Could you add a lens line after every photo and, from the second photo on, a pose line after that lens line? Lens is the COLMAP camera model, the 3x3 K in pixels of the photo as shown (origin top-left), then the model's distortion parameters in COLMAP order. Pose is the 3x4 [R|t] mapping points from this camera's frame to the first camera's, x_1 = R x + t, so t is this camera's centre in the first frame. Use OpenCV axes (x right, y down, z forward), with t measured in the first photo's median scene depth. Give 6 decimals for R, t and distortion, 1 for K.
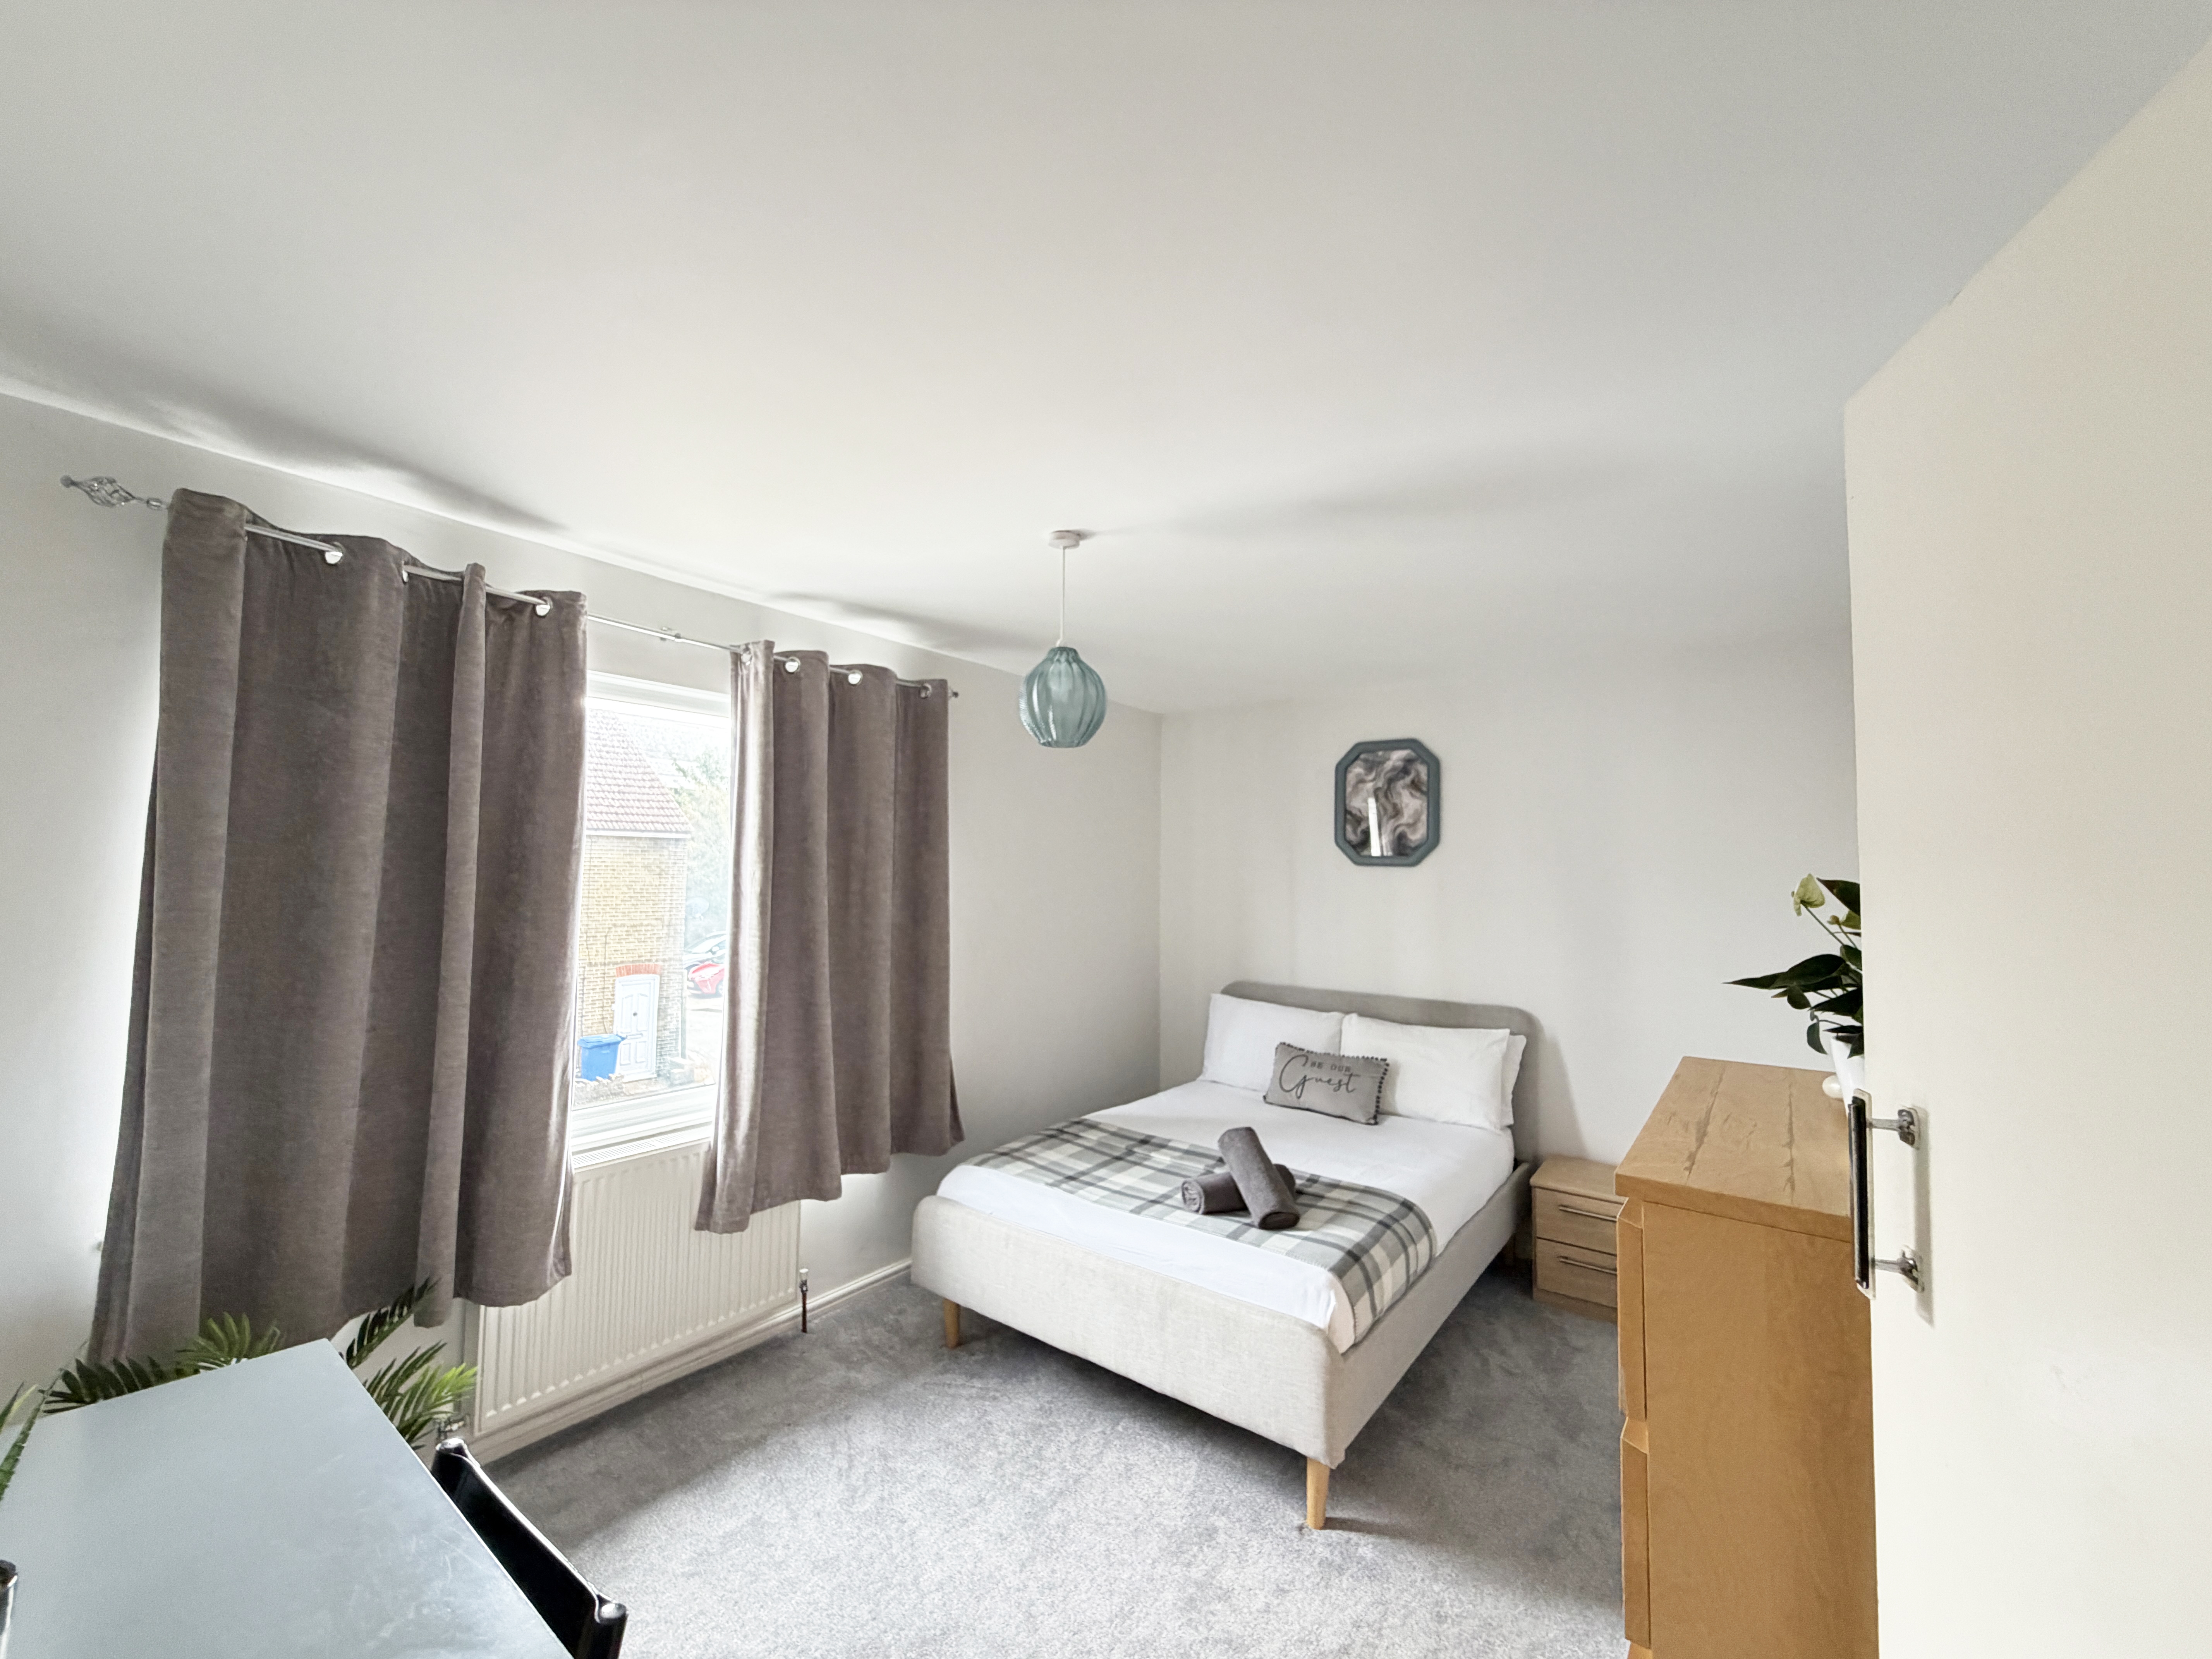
lens RADIAL K [[888.3, 0, 1101.0], [0, 888.3, 828.9], [0, 0, 1]] dist [-0.000864, -0.000074]
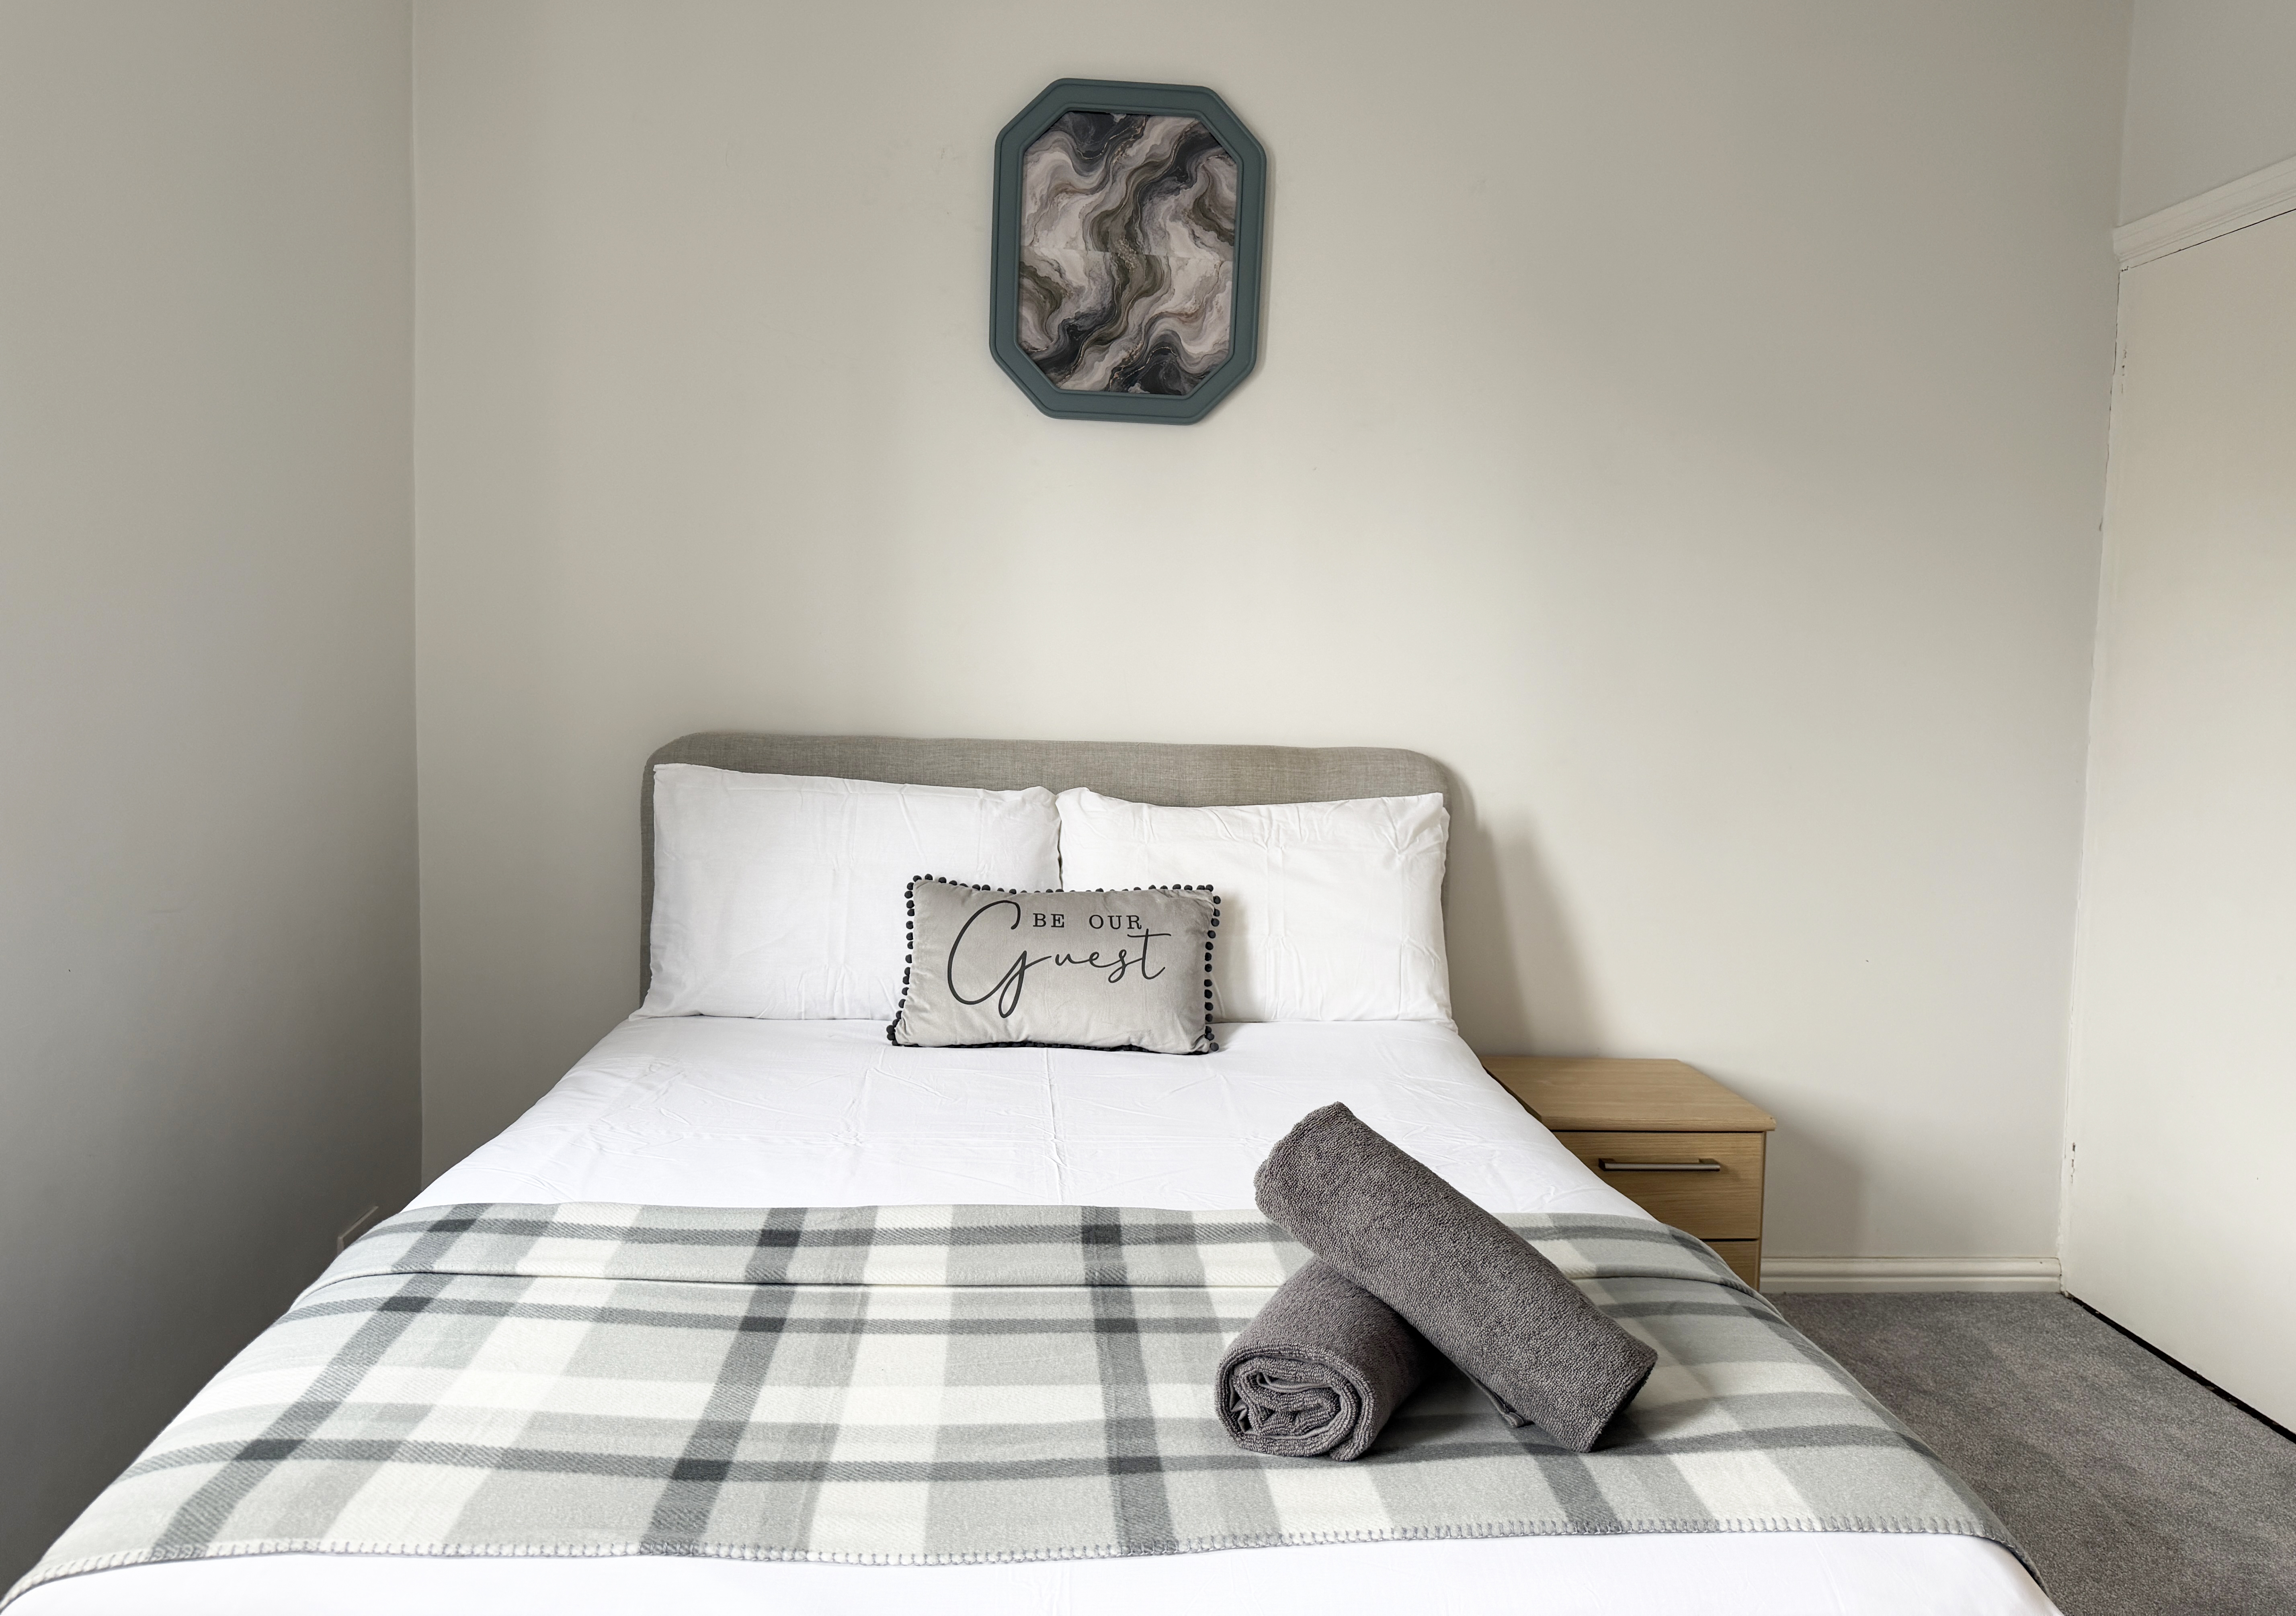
lens RADIAL K [[1583.4, 0, 1147.5], [0, 1583.4, 794.9], [0, 0, 1]] dist [0.028724, -0.006032]
pose [[0.748101, -0.052484, 0.661506, -0.153500], [-0.050365, 0.989501, 0.135466, 0.116510], [-0.661671, -0.134659, 0.737603, 0.471143]]
